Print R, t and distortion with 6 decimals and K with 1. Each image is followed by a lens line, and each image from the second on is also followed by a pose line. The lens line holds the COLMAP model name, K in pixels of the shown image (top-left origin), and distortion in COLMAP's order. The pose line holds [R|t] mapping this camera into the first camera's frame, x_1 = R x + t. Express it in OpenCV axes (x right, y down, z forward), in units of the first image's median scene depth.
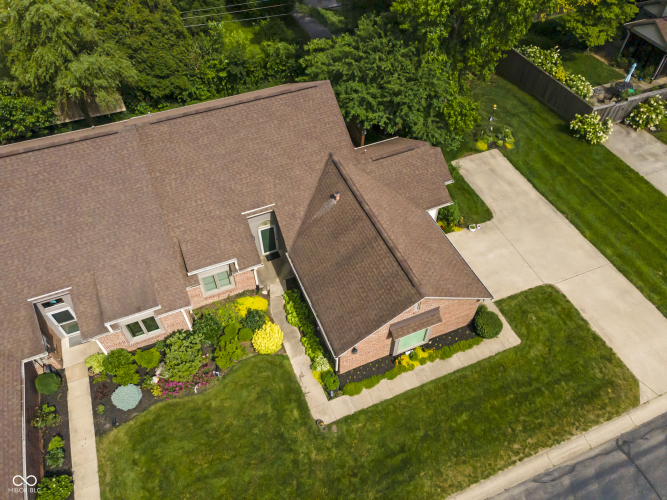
lens RADIAL K [[483.0, 0, 333.5], [0, 483.0, 250.0], [0, 0, 1]] dist [0.033706, 0.006732]
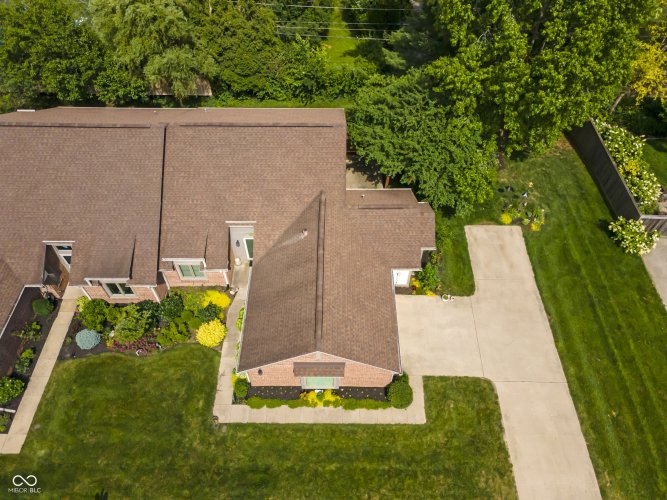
lens RADIAL K [[483.0, 0, 333.5], [0, 483.0, 250.0], [0, 0, 1]] dist [0.033706, 0.006732]
pose [[0.919389, 0.310101, -0.241993, 0.333188], [-0.300773, 0.950698, 0.075559, -0.170946], [0.253494, 0.003317, 0.967331, -0.038749]]
